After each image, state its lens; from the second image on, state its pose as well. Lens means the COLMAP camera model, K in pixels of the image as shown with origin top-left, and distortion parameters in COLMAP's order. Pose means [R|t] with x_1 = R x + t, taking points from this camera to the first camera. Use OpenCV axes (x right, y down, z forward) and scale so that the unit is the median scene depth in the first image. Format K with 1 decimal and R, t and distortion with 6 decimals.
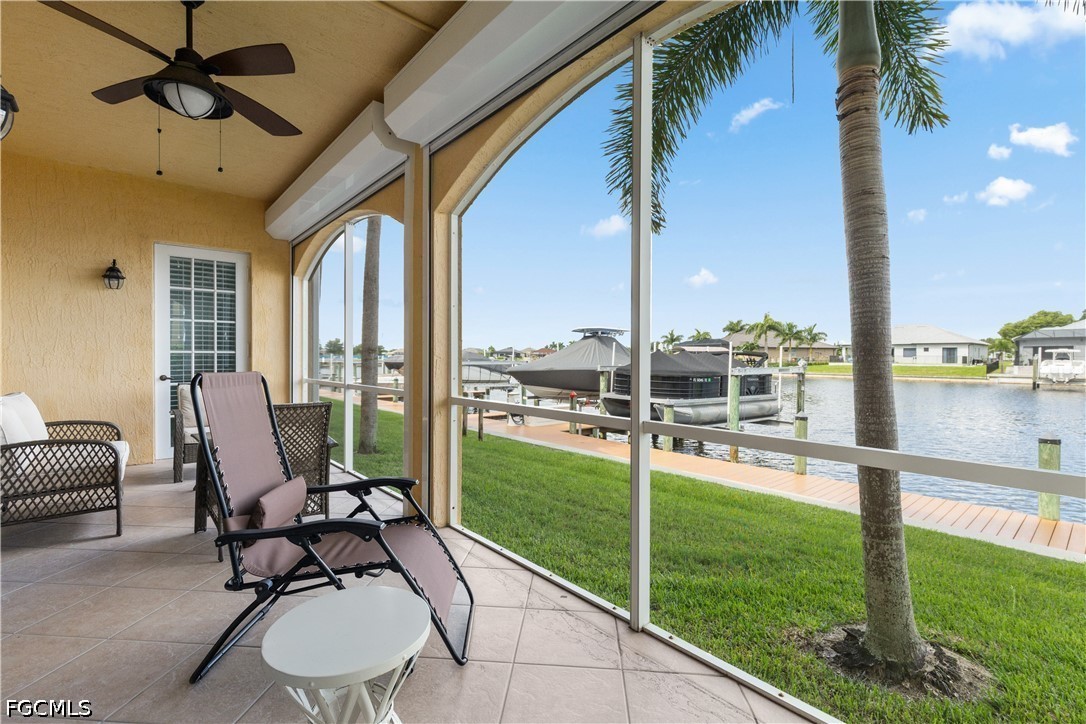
lens RADIAL K [[493.0, 0, 553.9], [0, 493.0, 363.0], [0, 0, 1]] dist [0.001678, 0.000142]
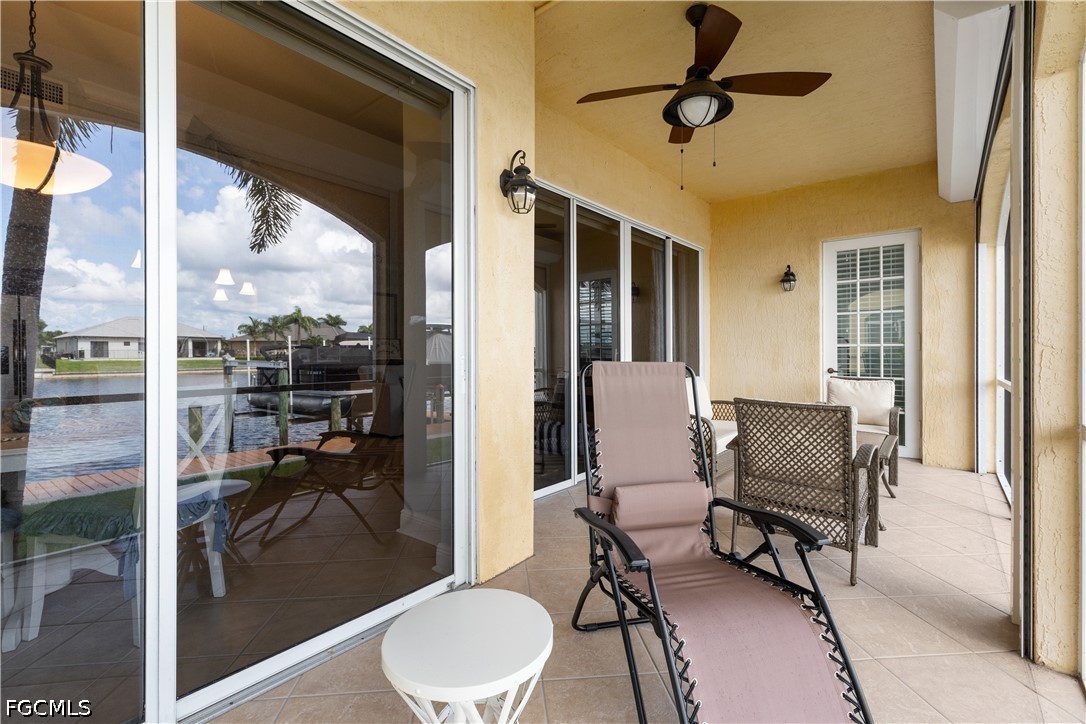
lens RADIAL K [[491.2, 0, 541.3], [0, 491.2, 353.9], [0, 0, 1]] dist [0.001635, 0.000354]
pose [[0.165934, 0.002264, -0.986134, 0.122024], [-0.011933, 0.999929, 0.000288, 0.001742], [0.986065, 0.011720, 0.165949, 0.228654]]
